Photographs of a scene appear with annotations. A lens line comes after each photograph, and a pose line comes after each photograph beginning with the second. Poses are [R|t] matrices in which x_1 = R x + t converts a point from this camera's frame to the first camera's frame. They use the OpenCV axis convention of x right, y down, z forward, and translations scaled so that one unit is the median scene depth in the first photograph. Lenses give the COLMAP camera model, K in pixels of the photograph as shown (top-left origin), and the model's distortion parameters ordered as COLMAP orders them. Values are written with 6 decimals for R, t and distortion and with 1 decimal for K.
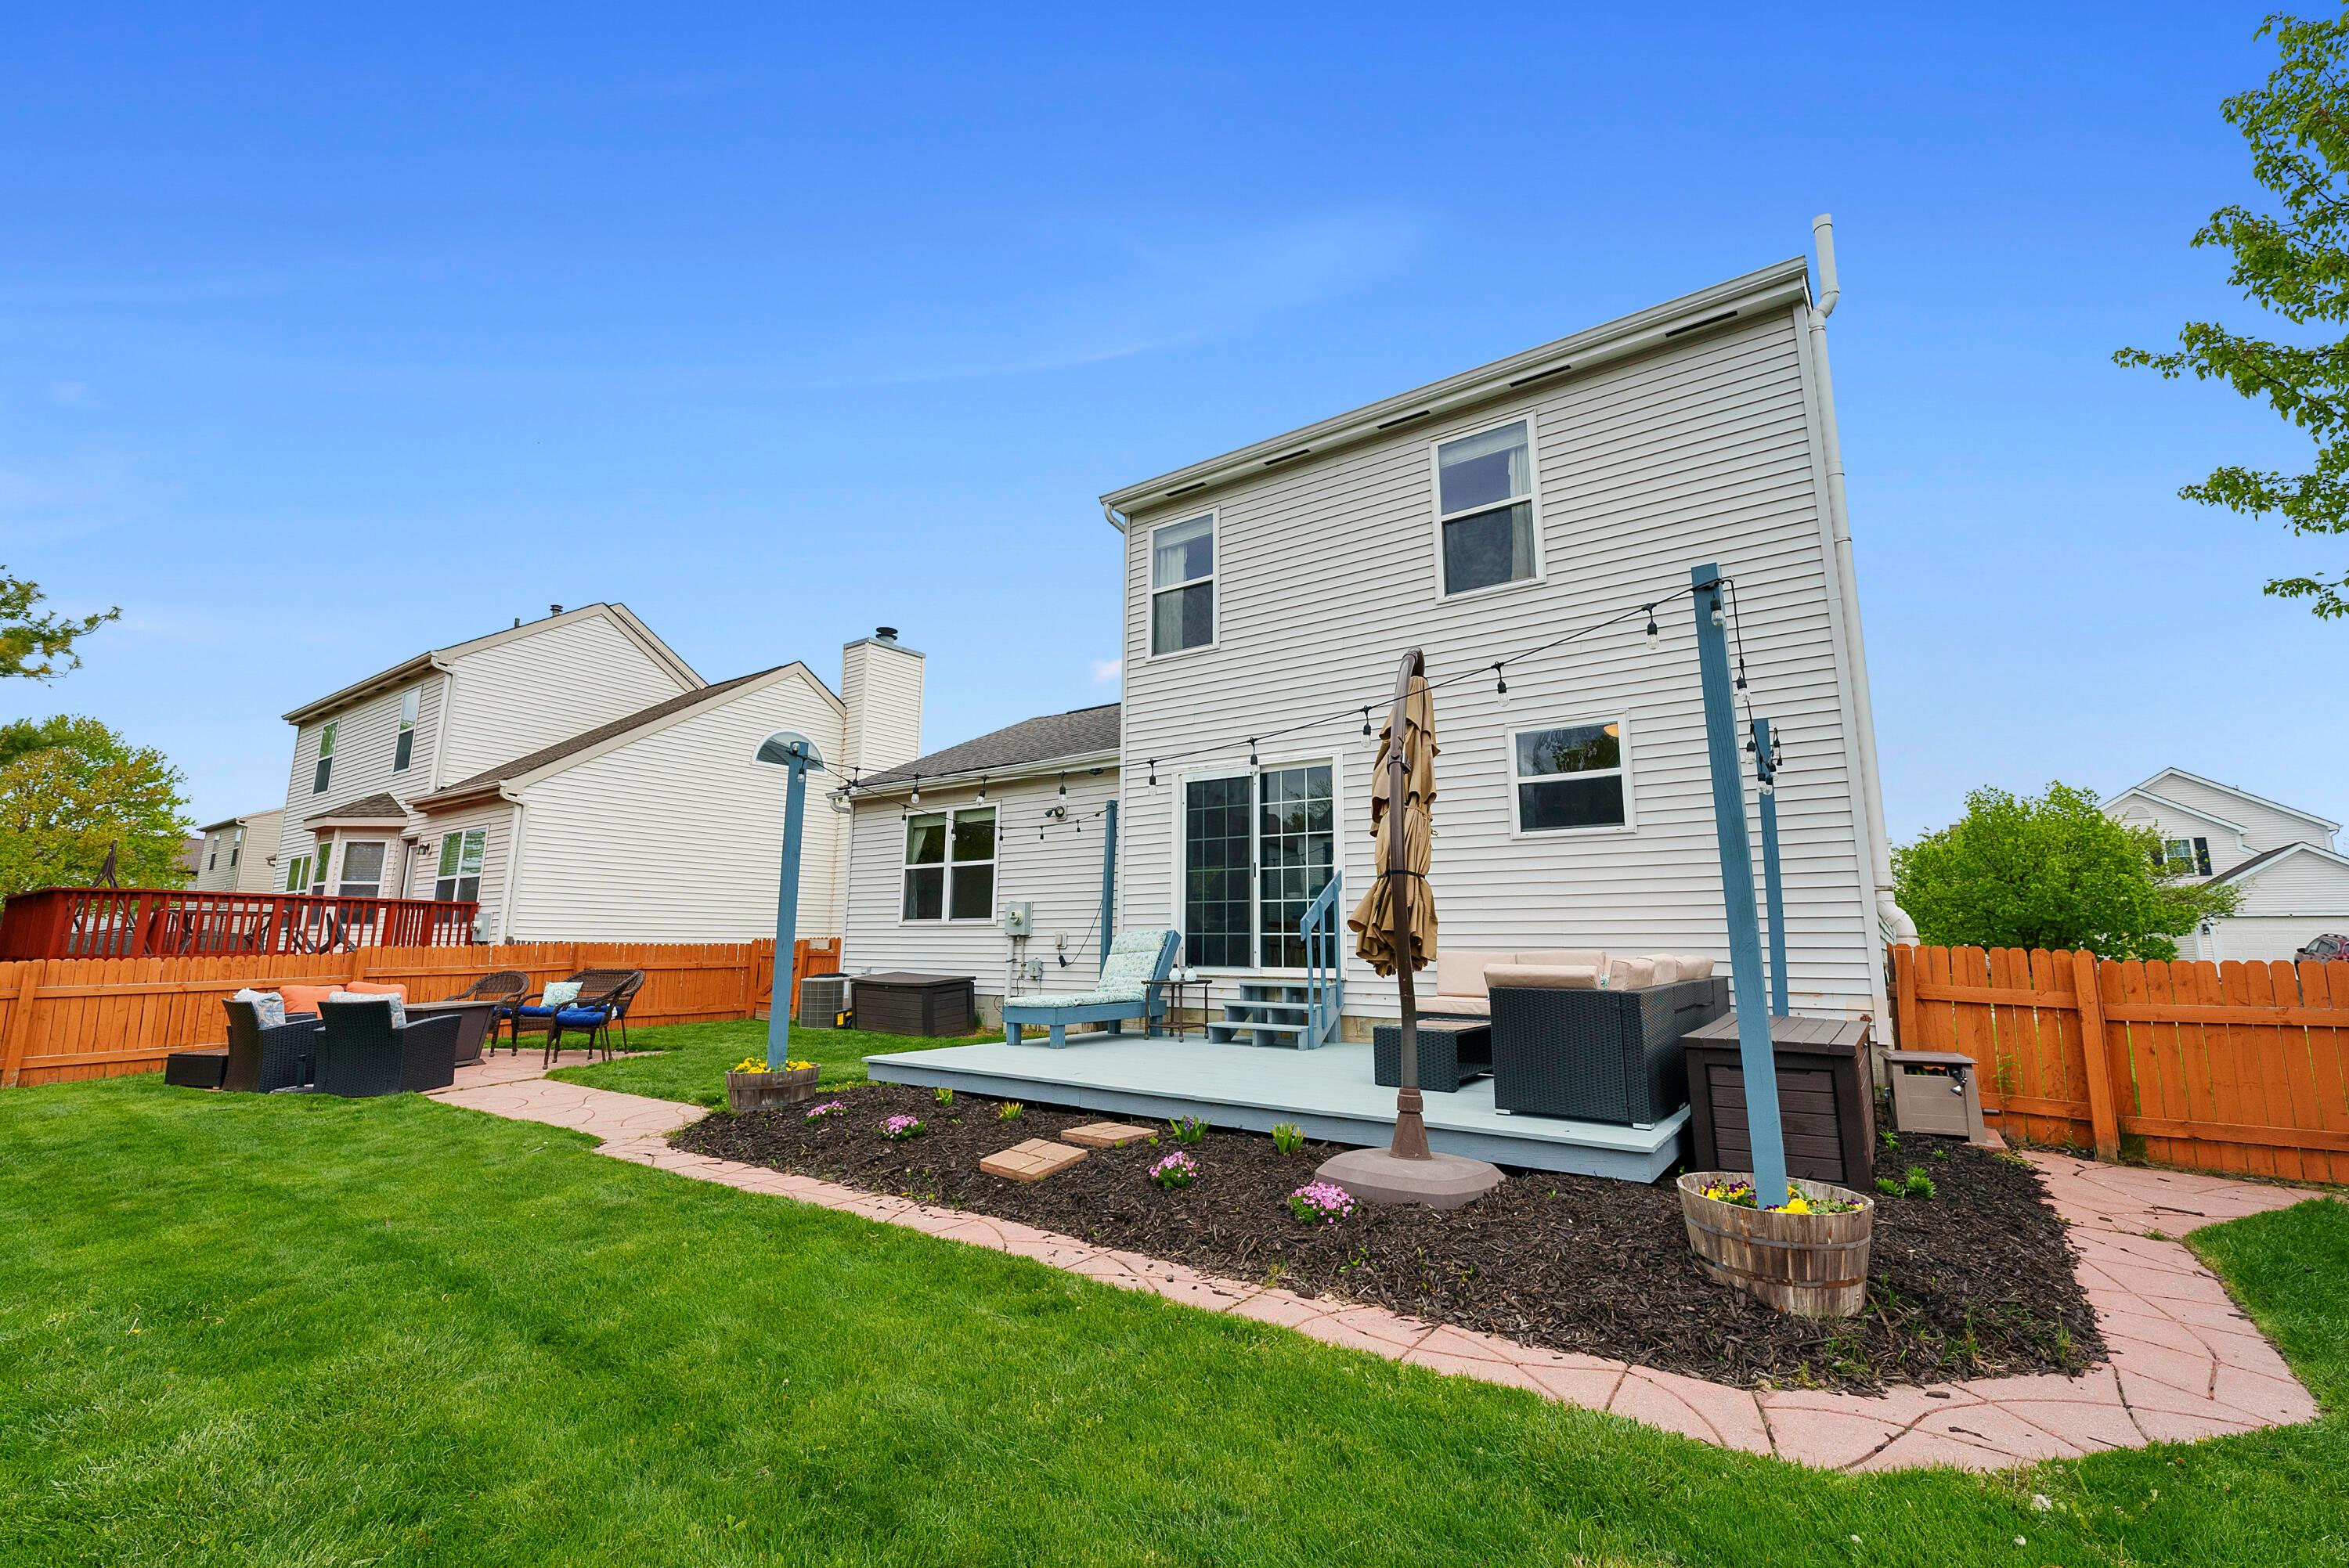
lens RADIAL K [[988.4, 0, 1176.7], [0, 988.4, 773.5], [0, 0, 1]] dist [-0.000960, -0.000606]
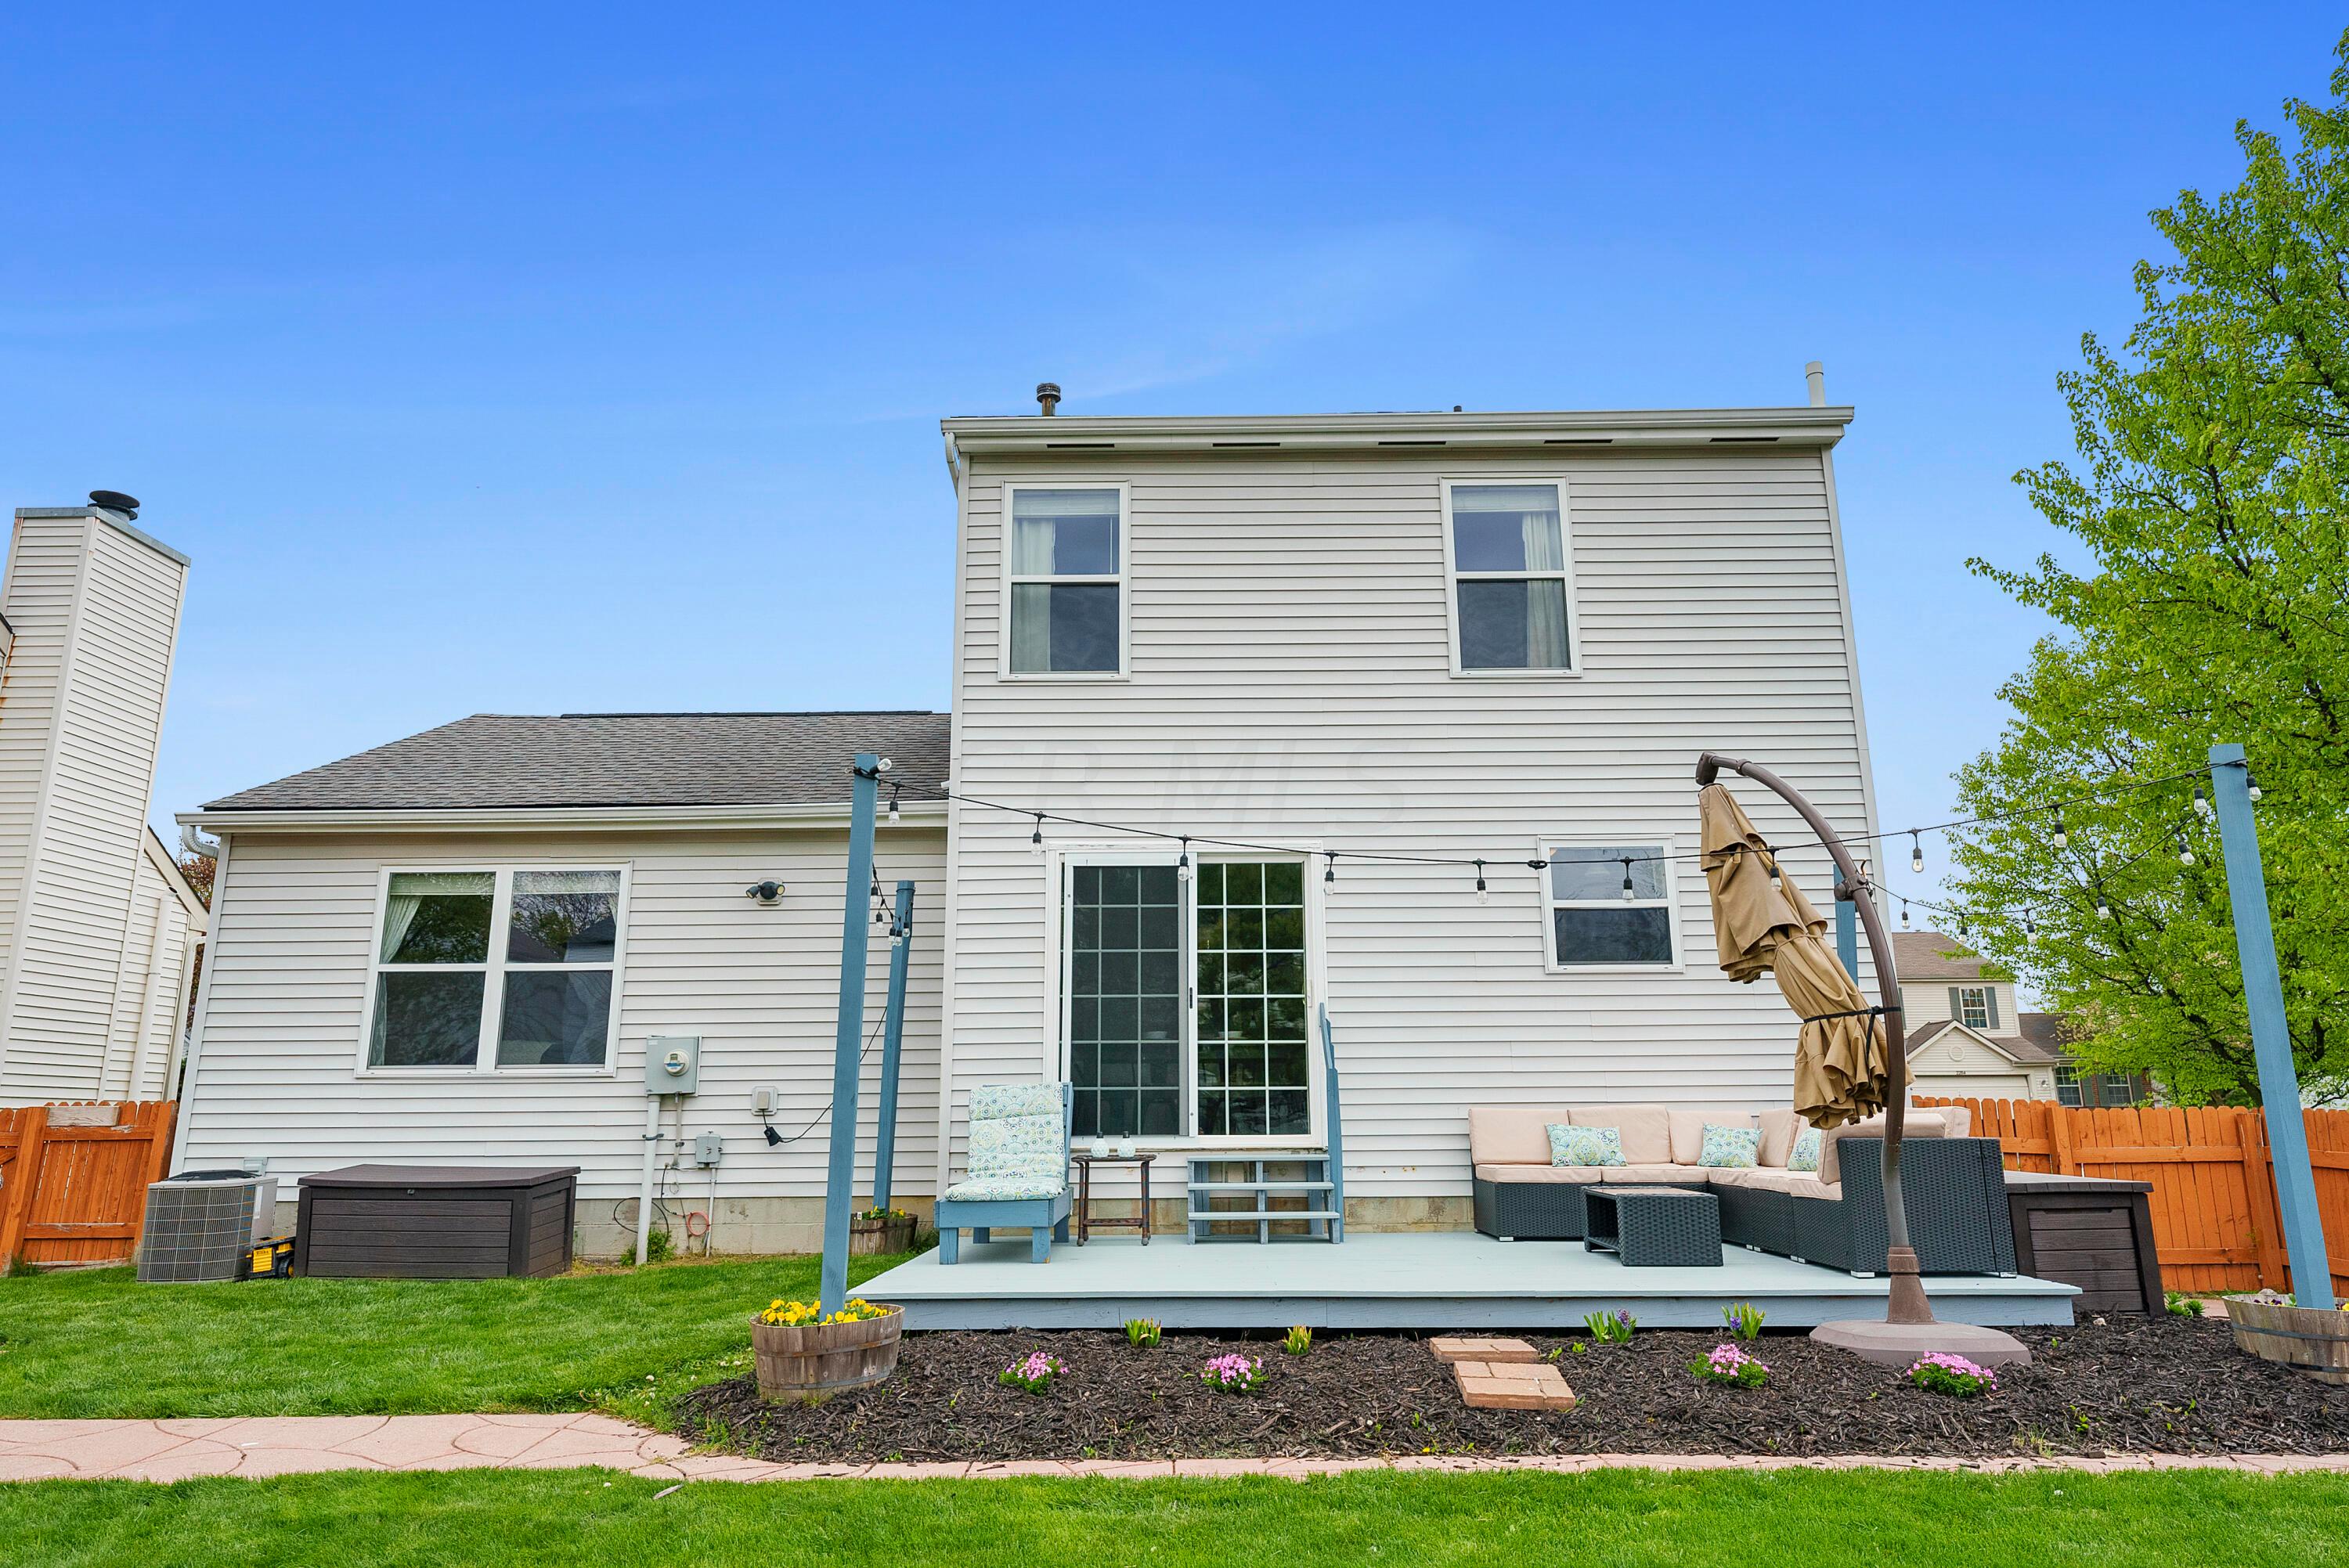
lens RADIAL K [[1485.1, 0, 1183.6], [0, 1485.1, 772.4], [0, 0, 1]] dist [0.004600, 0.001501]
pose [[0.814567, 0.123517, 0.566767, -0.508646], [-0.089299, 0.992121, -0.087874, 0.027864], [-0.573155, 0.020967, 0.819178, 0.107834]]
